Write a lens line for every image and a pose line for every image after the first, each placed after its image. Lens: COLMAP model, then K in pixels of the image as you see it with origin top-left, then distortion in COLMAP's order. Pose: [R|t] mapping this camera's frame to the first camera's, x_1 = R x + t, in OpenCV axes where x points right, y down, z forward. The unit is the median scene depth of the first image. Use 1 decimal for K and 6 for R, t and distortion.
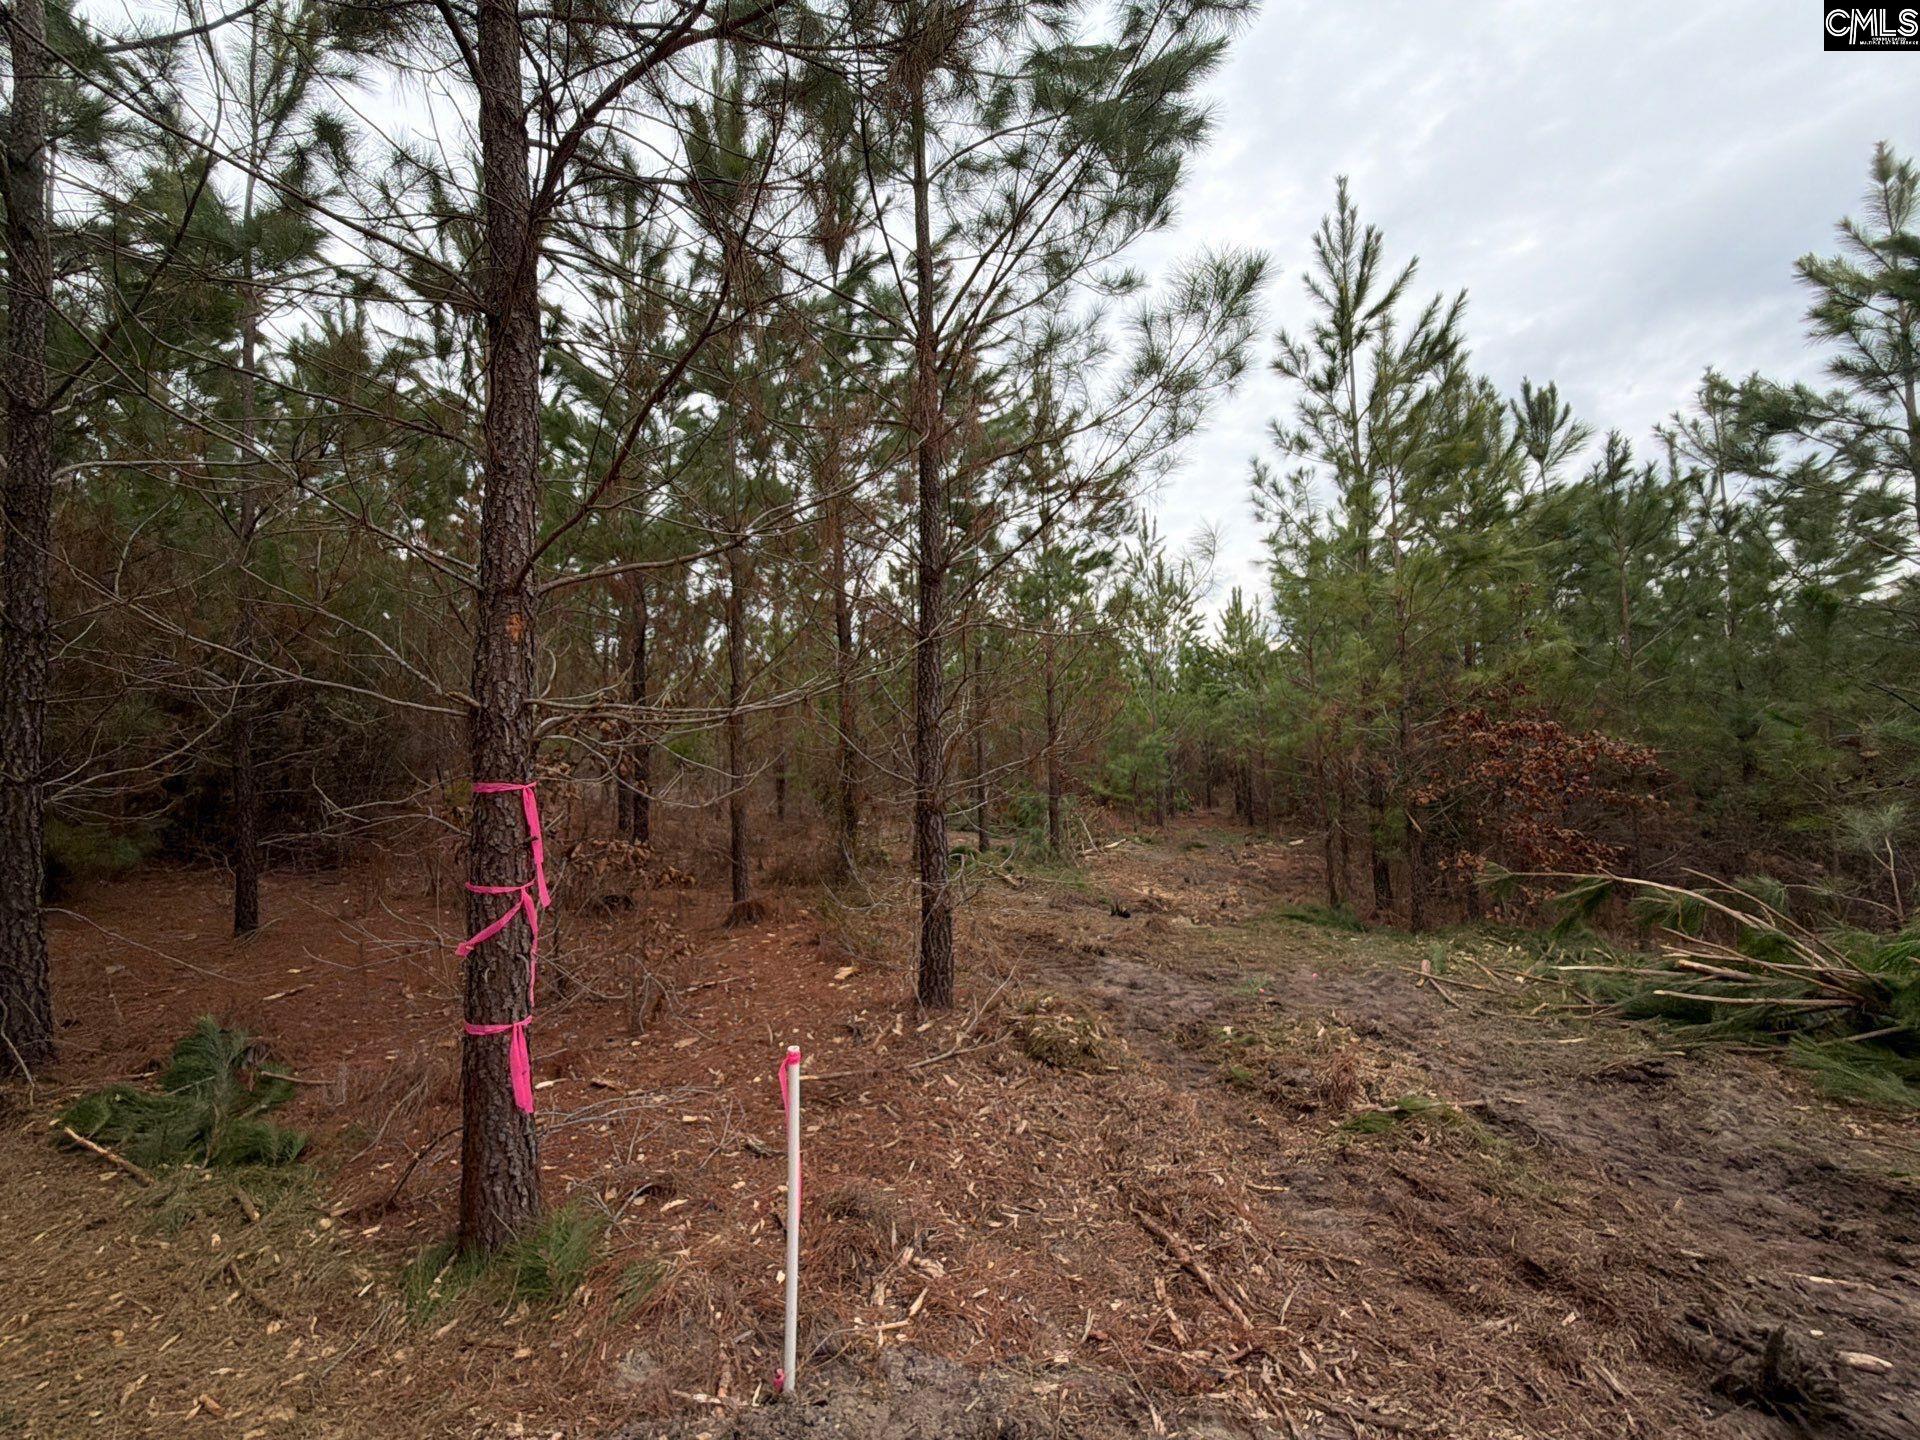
lens RADIAL K [[762.2, 0, 958.6], [0, 762.2, 717.4], [0, 0, 1]] dist [0.000439, 0.000420]
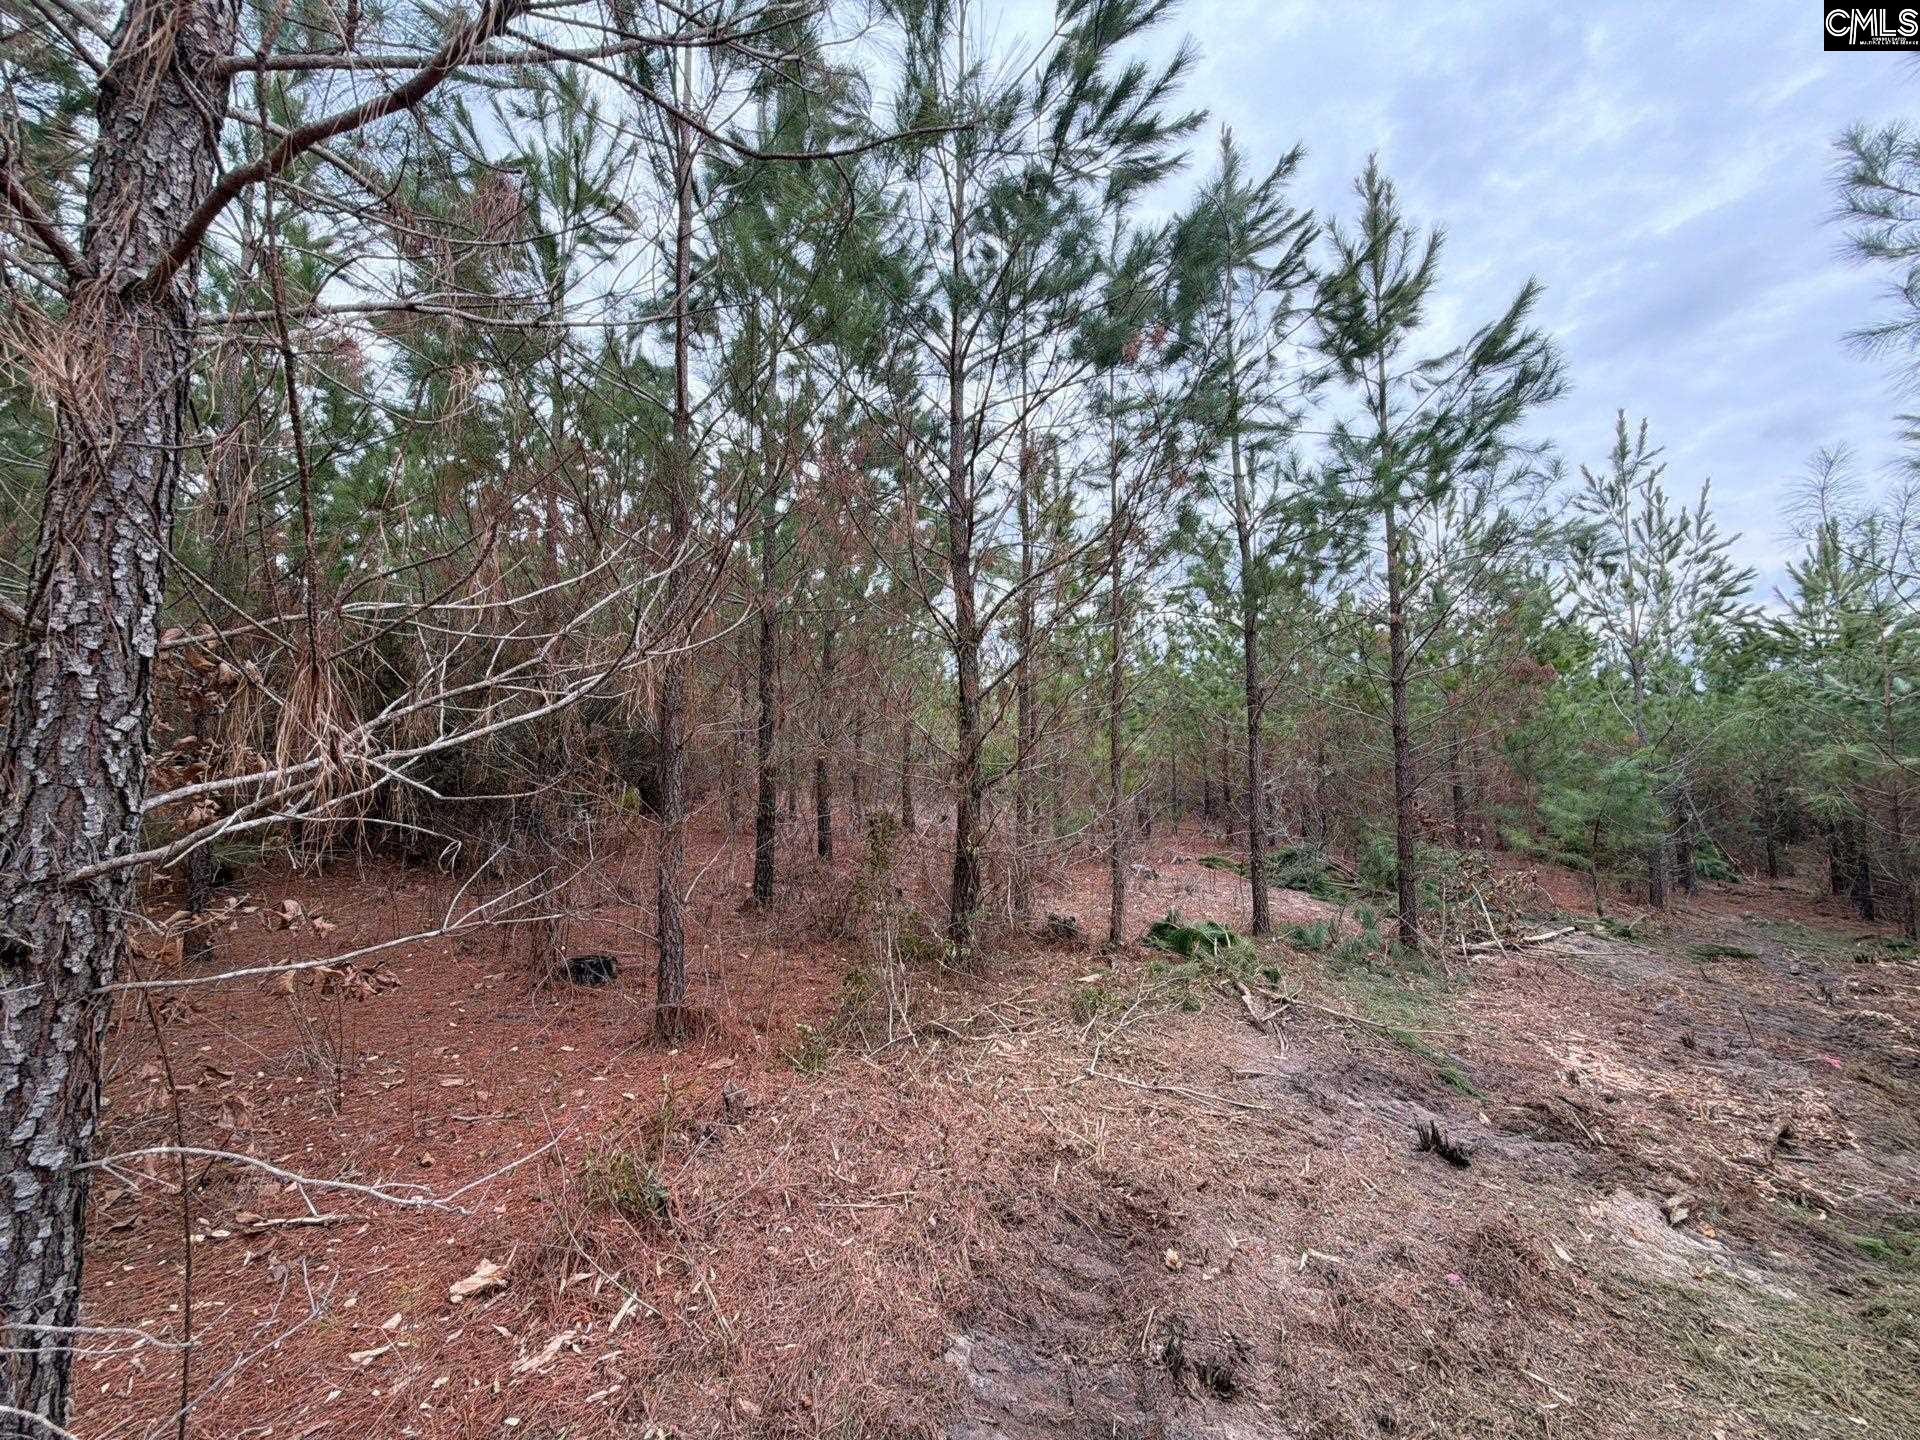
lens RADIAL K [[762.2, 0, 968.7], [0, 762.2, 715.6], [0, 0, 1]] dist [0.000439, 0.000420]
pose [[0.878149, -0.010299, -0.478277, 0.376285], [-0.004525, 0.999545, -0.029832, 0.043813], [0.478366, 0.028361, 0.877702, 0.972339]]
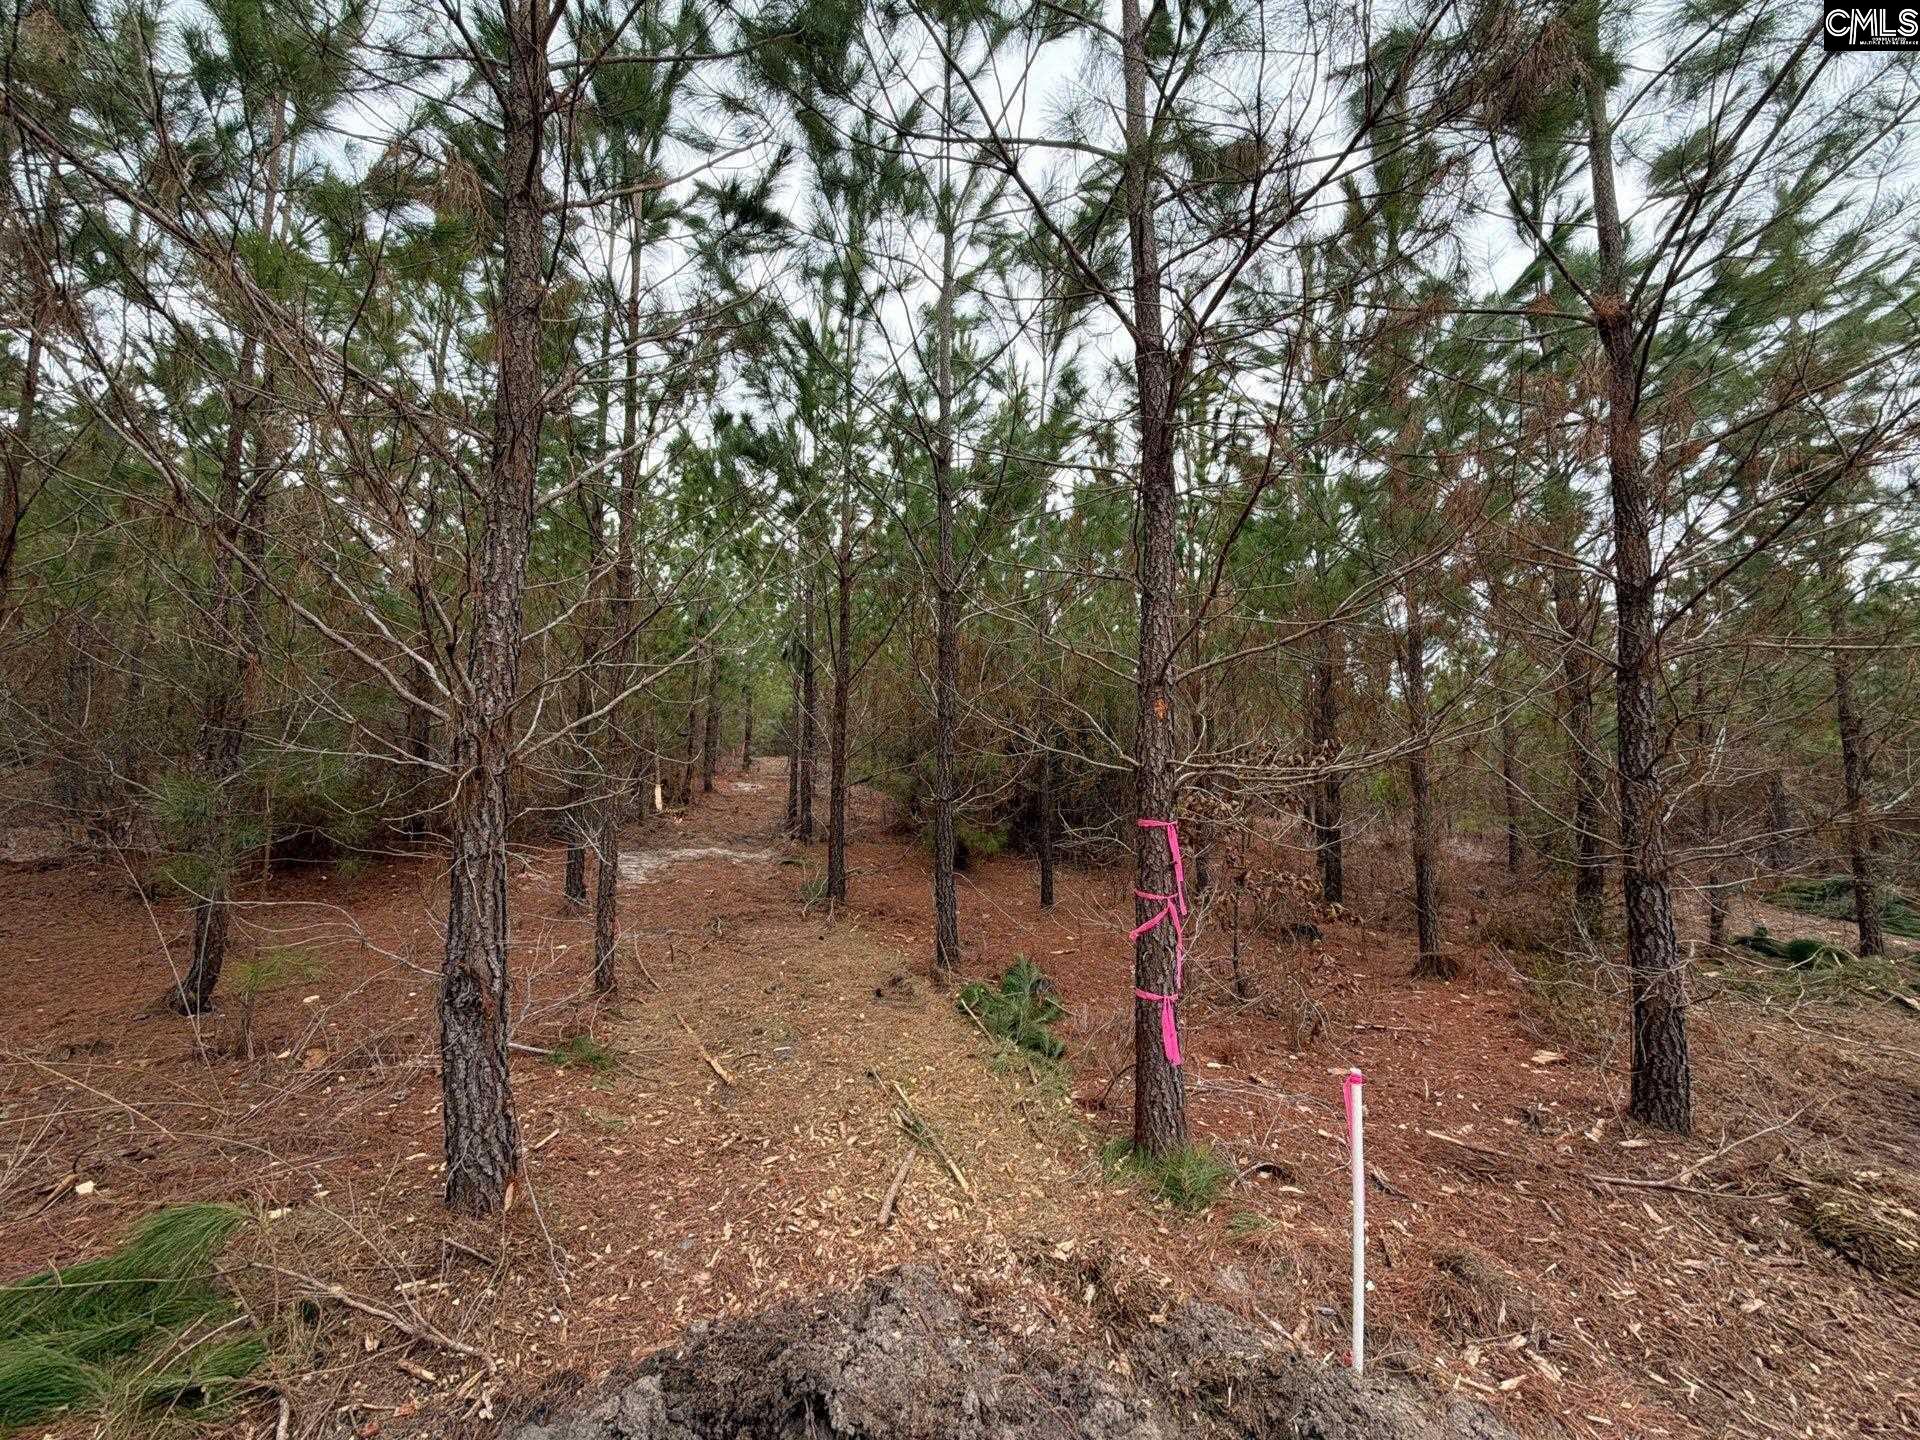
lens RADIAL K [[762.2, 0, 962.5], [0, 762.2, 720.8], [0, 0, 1]] dist [0.000439, 0.000420]
pose [[0.639931, -0.035422, -0.767615, 0.129483], [0.008586, 0.999204, -0.038952, -0.022521], [0.768384, 0.018336, 0.639726, -0.085349]]
